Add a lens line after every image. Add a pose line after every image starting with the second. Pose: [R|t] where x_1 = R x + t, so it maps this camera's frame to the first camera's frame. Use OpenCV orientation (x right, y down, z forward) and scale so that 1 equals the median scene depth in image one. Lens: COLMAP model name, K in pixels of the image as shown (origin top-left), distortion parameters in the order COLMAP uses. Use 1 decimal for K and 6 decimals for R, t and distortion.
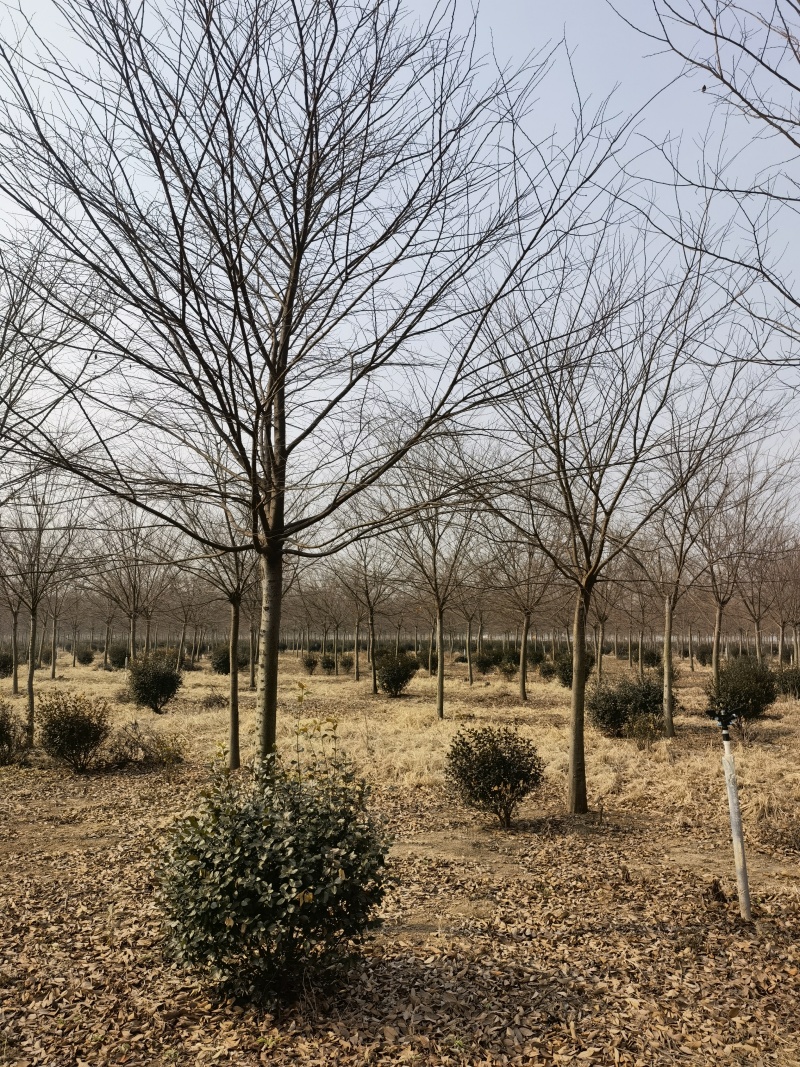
lens RADIAL K [[824.6, 0, 405.0], [0, 824.6, 540.7], [0, 0, 1]] dist [0.091843, -0.122054]
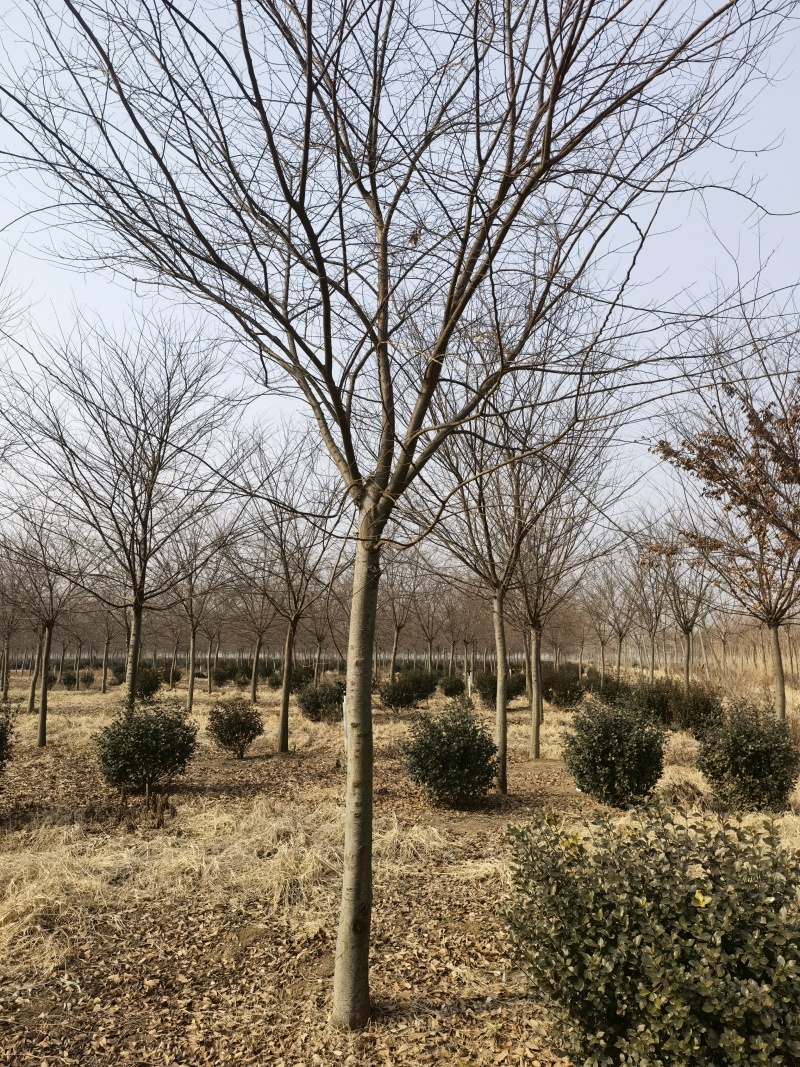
lens RADIAL K [[824.6, 0, 405.0], [0, 824.6, 540.7], [0, 0, 1]] dist [0.091843, -0.122054]
pose [[0.950038, 0.045814, 0.308753, -0.041491], [-0.038727, 0.998828, -0.029044, -0.028779], [-0.309722, 0.015636, 0.950699, -0.290673]]
